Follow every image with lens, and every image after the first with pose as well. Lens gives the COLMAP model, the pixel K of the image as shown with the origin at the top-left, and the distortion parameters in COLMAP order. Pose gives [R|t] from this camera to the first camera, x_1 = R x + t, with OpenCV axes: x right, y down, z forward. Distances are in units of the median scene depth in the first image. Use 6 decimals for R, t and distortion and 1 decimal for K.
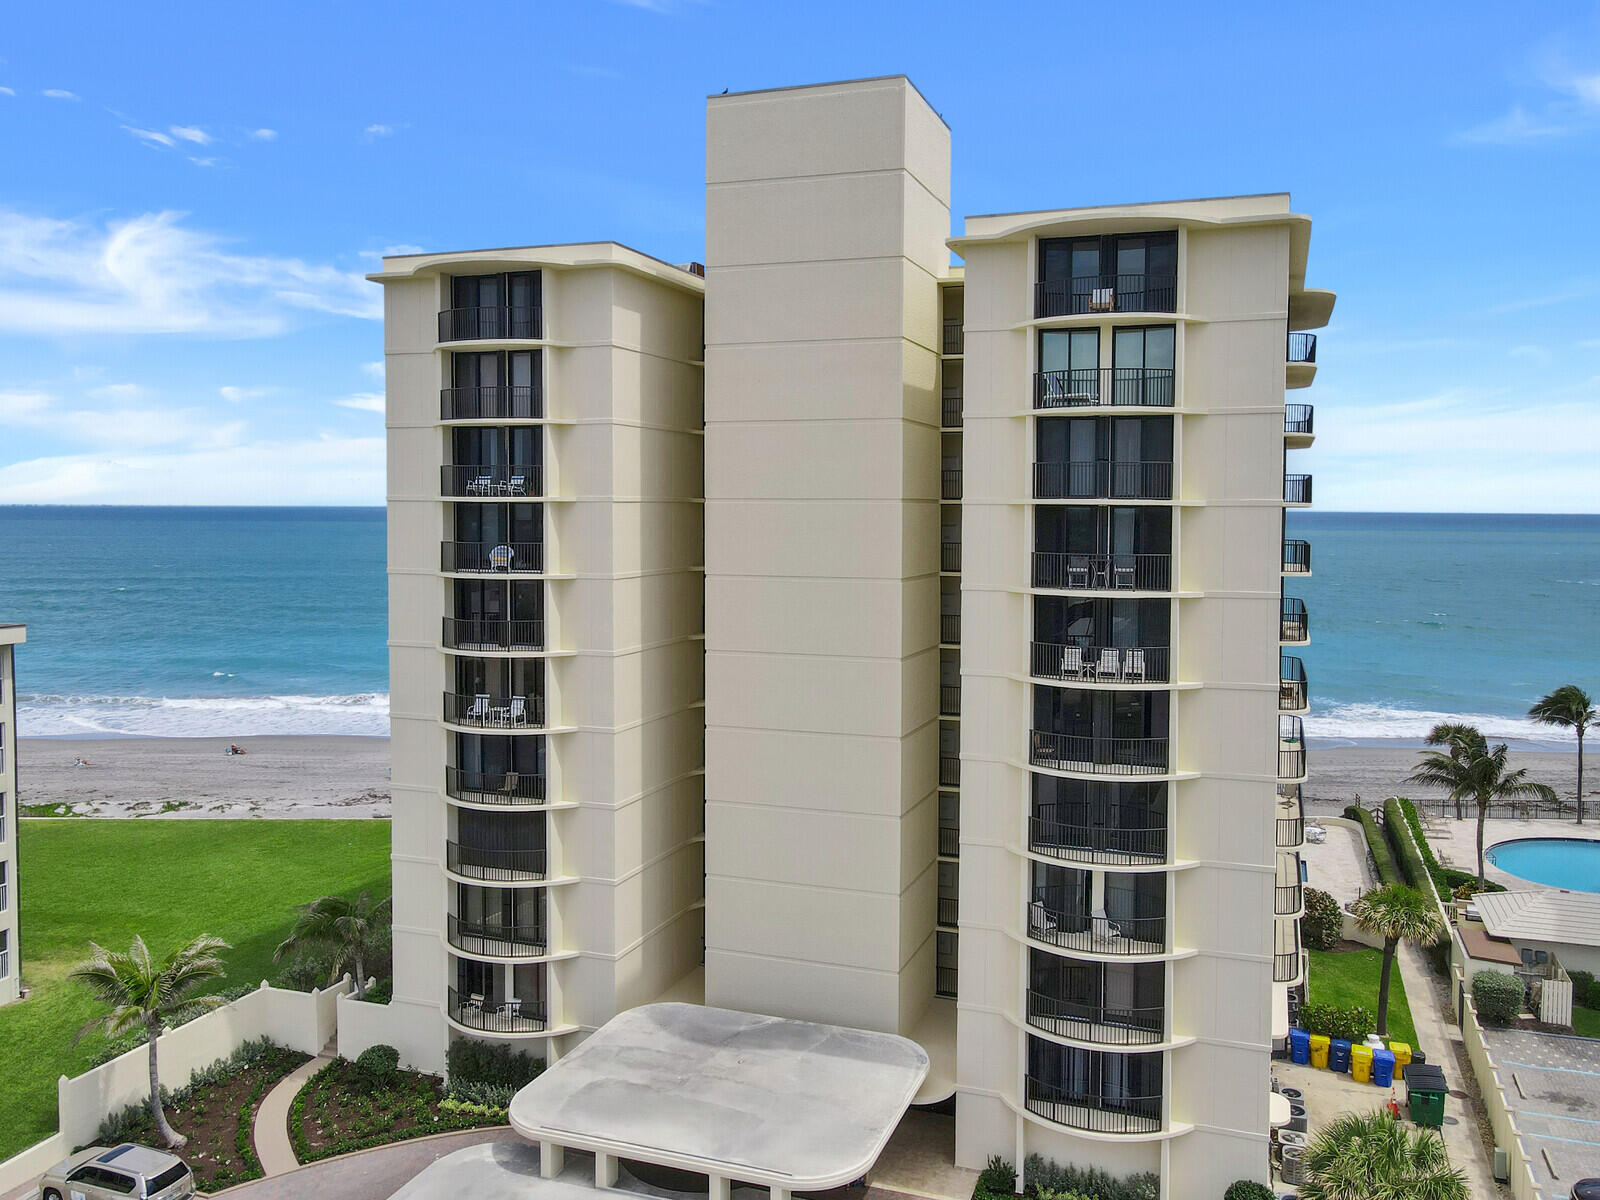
lens RADIAL K [[1215.8, 0, 800.0], [0, 1215.8, 600.0], [0, 0, 1]] dist [0.003299, 0.001004]
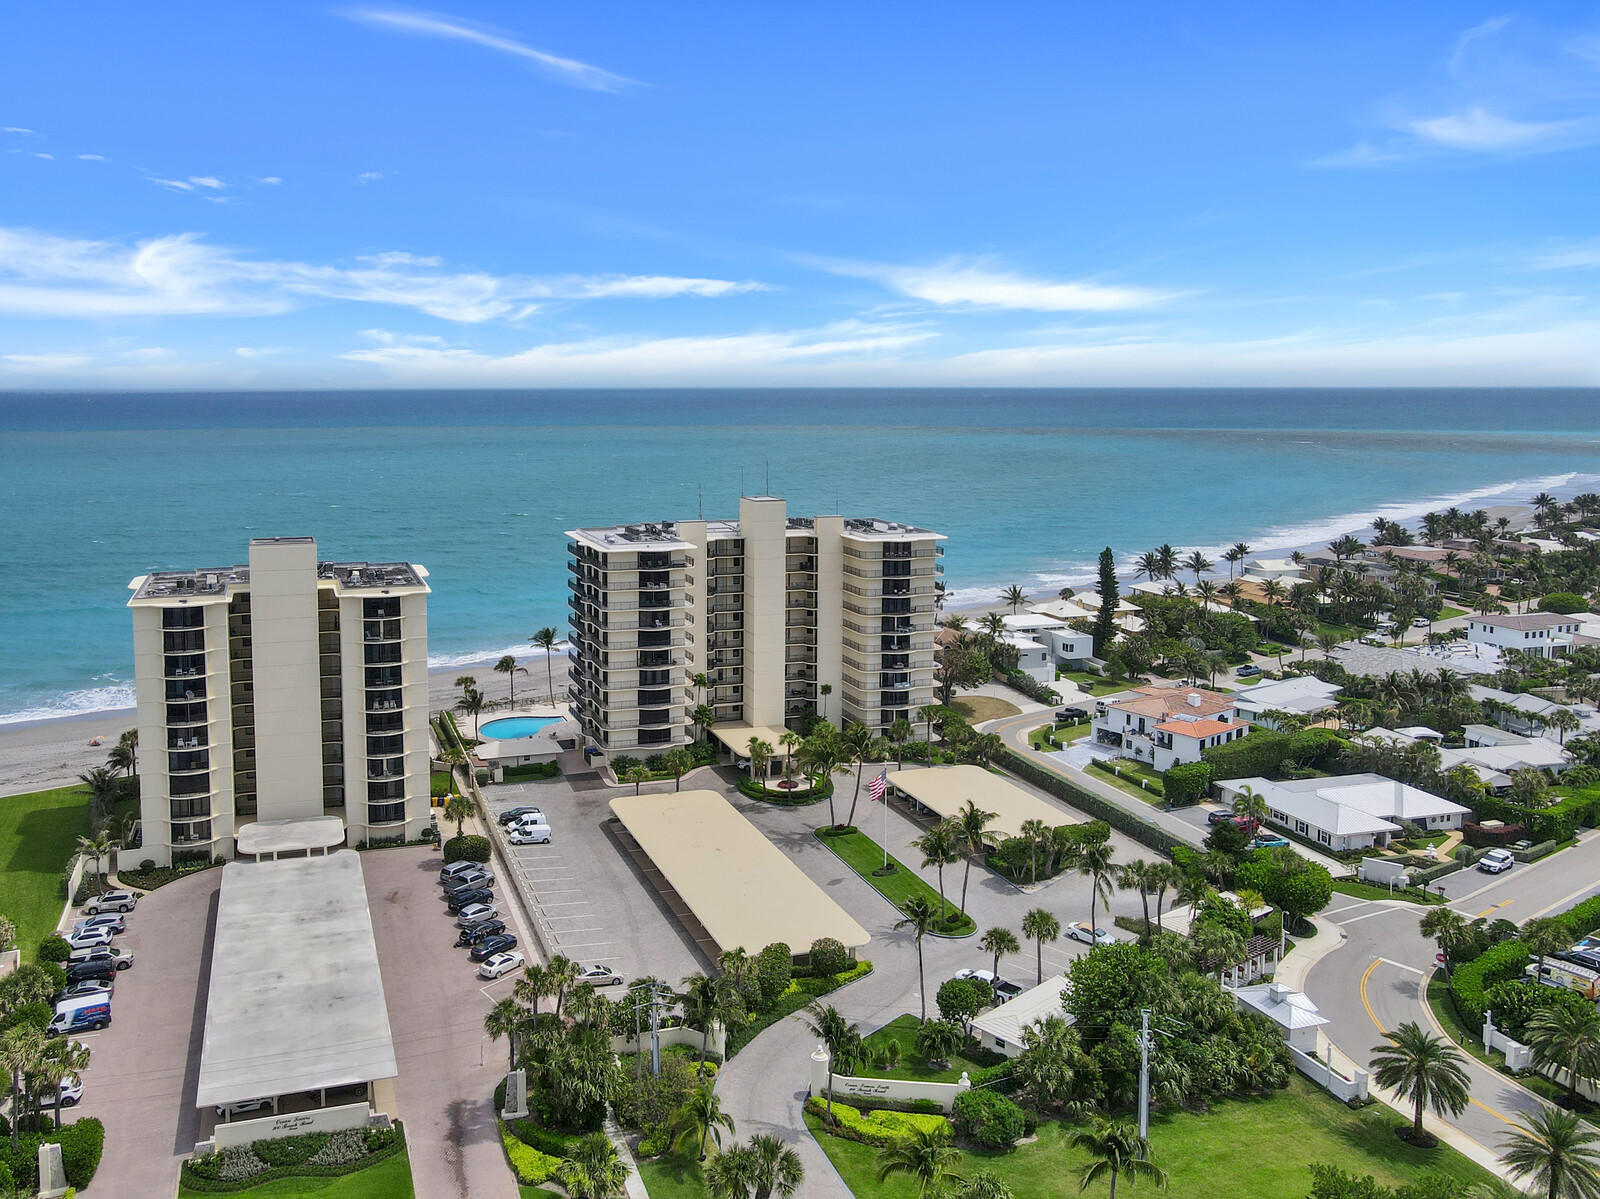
lens RADIAL K [[1215.8, 0, 800.0], [0, 1215.8, 599.5], [0, 0, 1]] dist [0.003299, 0.001004]
pose [[0.716005, -0.084934, 0.692909, -1.247284], [0.016408, 0.994344, 0.104929, -0.571817], [-0.697903, -0.063760, 0.713349, -2.273335]]
